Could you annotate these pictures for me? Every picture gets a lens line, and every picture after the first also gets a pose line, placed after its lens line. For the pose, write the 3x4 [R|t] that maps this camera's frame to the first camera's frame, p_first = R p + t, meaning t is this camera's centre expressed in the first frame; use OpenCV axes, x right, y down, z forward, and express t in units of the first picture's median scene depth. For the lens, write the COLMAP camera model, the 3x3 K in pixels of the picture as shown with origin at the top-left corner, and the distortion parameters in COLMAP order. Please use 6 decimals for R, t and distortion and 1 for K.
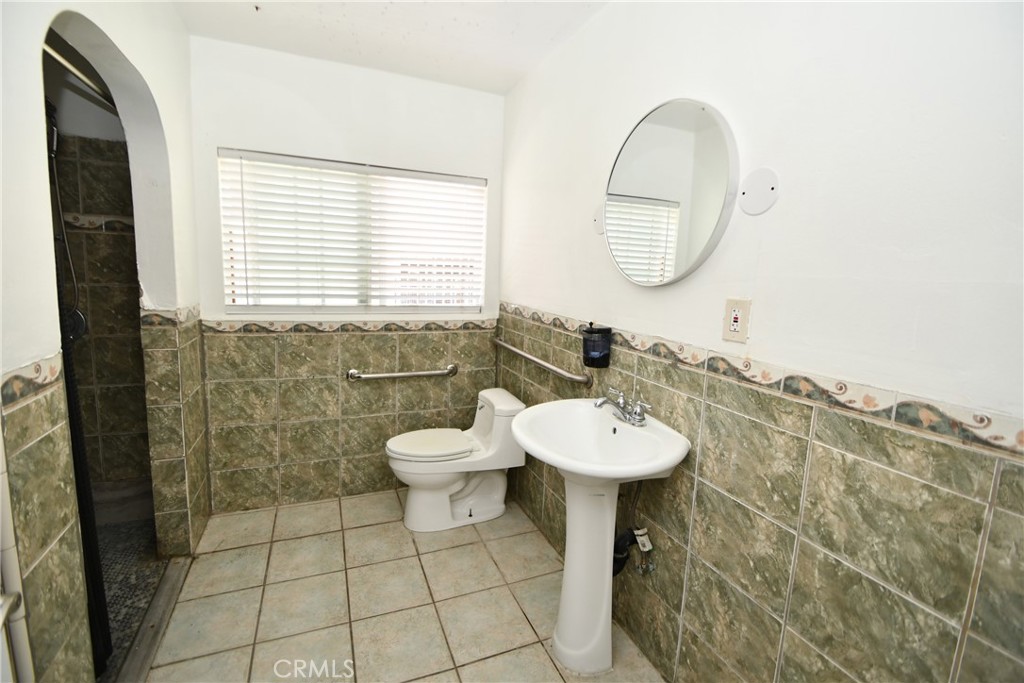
lens RADIAL K [[449.5, 0, 507.5], [0, 449.5, 336.8], [0, 0, 1]] dist [0.002365, -0.010842]
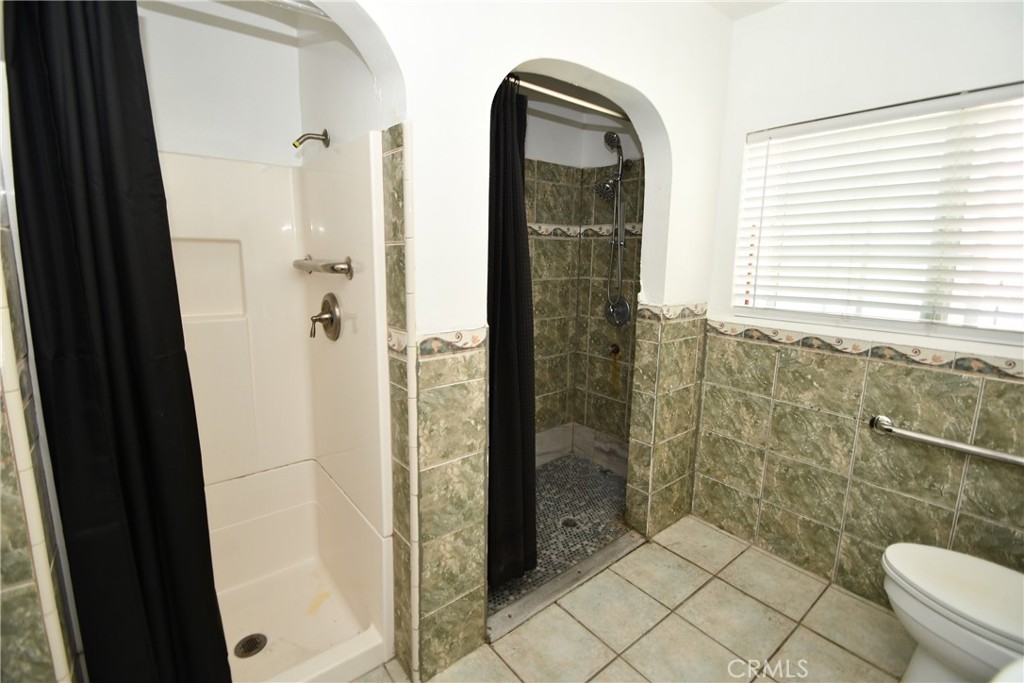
lens RADIAL K [[449.5, 0, 505.6], [0, 449.5, 335.3], [0, 0, 1]] dist [0.002365, -0.010842]
pose [[0.261340, 0.129918, -0.956464, 0.138125], [-0.136925, 0.985870, 0.096499, -0.034612], [0.955486, 0.105745, 0.275436, 0.290711]]
